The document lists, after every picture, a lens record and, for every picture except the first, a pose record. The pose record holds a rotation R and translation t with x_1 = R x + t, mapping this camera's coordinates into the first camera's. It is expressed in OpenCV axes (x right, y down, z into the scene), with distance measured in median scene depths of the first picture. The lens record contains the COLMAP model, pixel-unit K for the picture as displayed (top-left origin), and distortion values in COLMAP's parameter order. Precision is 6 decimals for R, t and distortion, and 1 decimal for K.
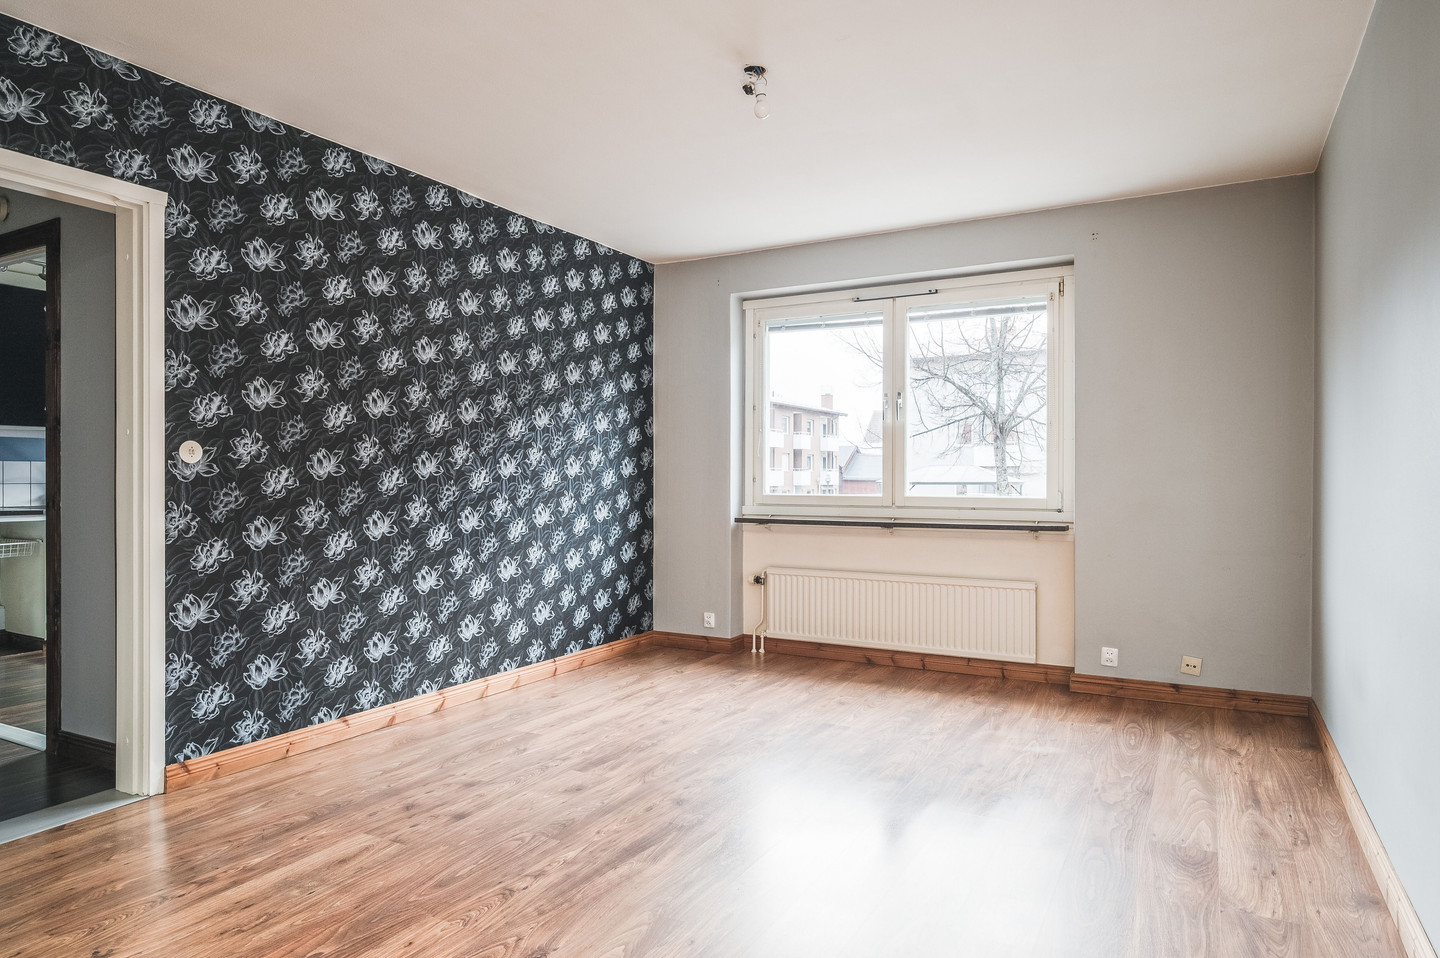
lens RADIAL K [[888.1, 0, 720.0], [0, 888.1, 479.0], [0, 0, 1]] dist [-0.002275, -0.001086]
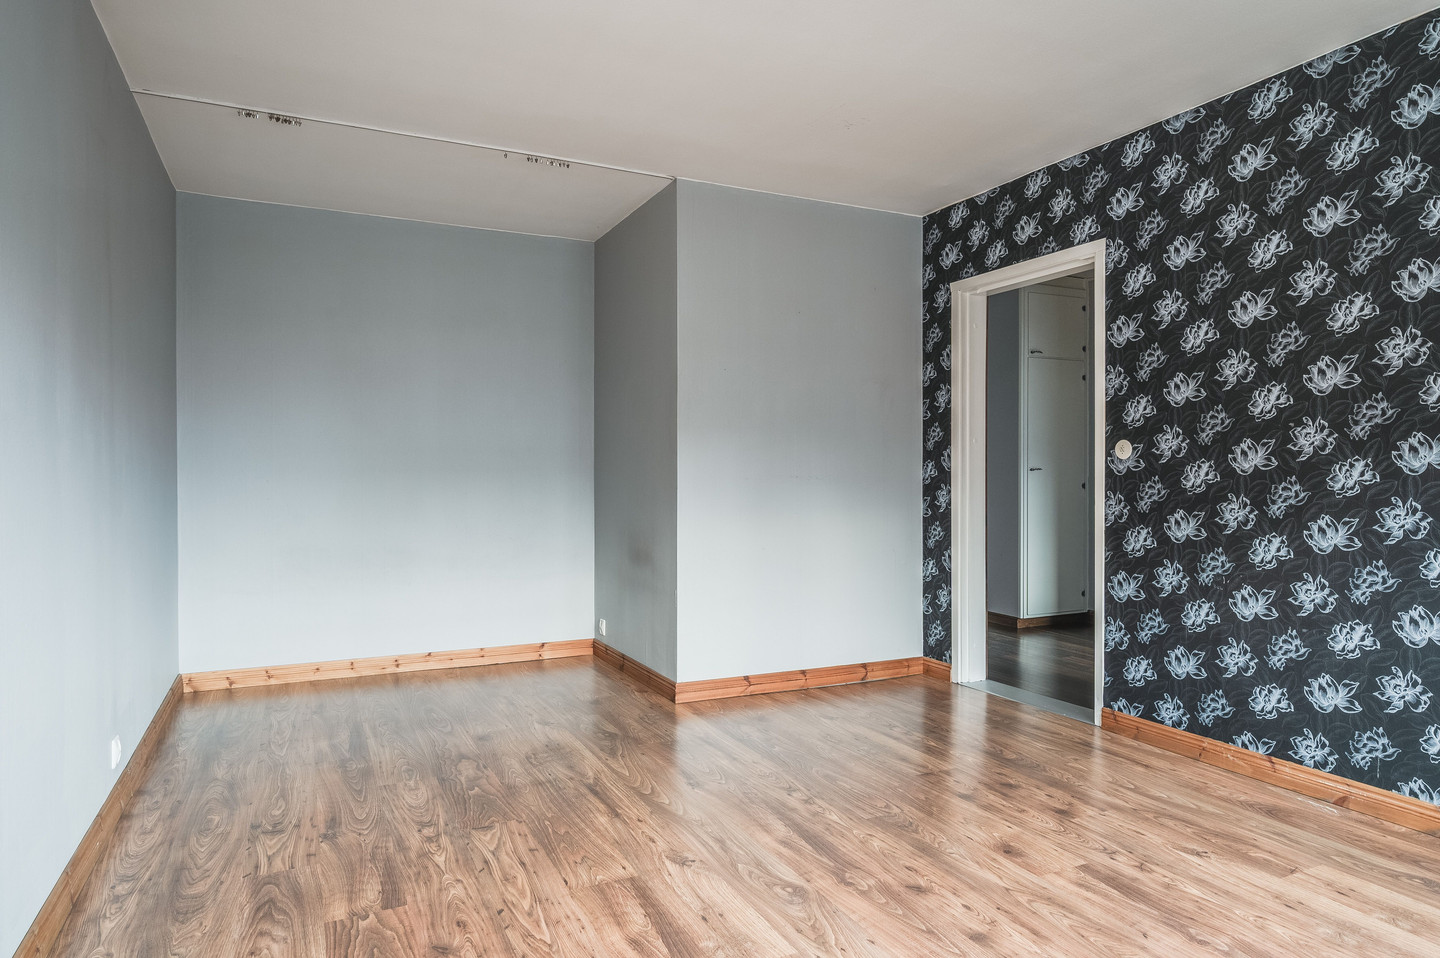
lens RADIAL K [[835.8, 0, 720.0], [0, 835.8, 479.0], [0, 0, 1]] dist [-0.001290, -0.000403]
pose [[-0.566626, 0.006496, -0.823950, 0.486717], [-0.003341, 0.999943, 0.010181, -0.000921], [0.823969, 0.008522, -0.566571, 0.947501]]
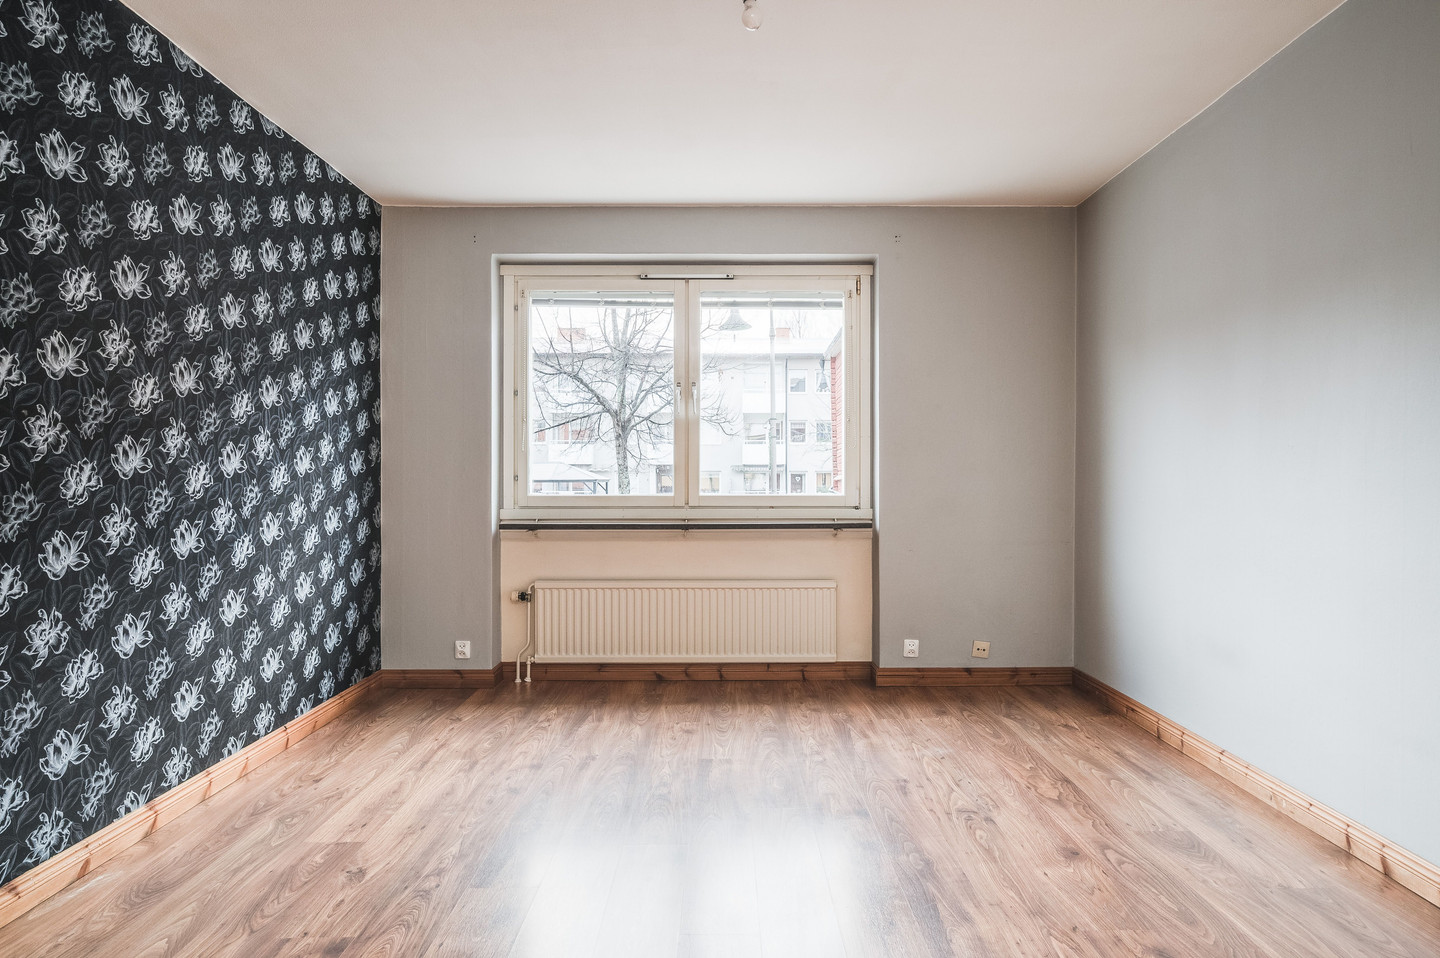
lens RADIAL K [[879.3, 0, 720.0], [0, 879.3, 479.0], [0, 0, 1]] dist [-0.002060, 0.000045]
pose [[0.867966, -0.004213, 0.496607, -0.282190], [0.003223, 0.999991, 0.002850, -0.000141], [-0.496614, -0.000873, 0.867971, 0.241821]]
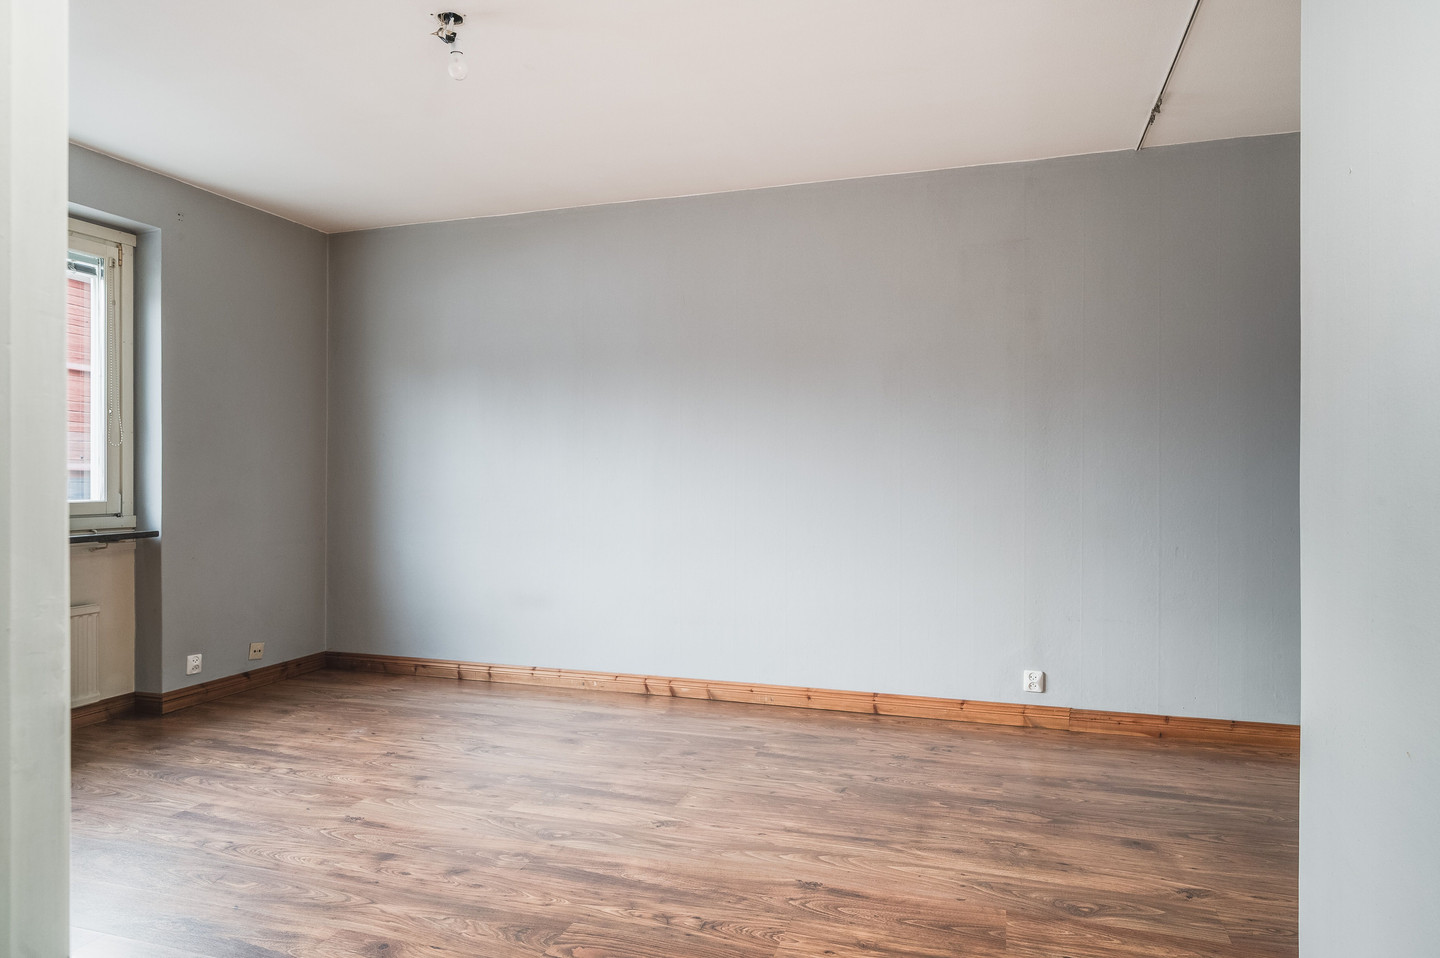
lens RADIAL K [[885.6, 0, 750.1], [0, 885.6, 477.9], [0, 0, 1]] dist [0.001324, -0.000481]
pose [[-0.228658, -0.003878, 0.973499, -0.674630], [0.004377, 0.999978, 0.005012, -0.001921], [-0.973497, 0.005407, -0.228636, 0.688191]]
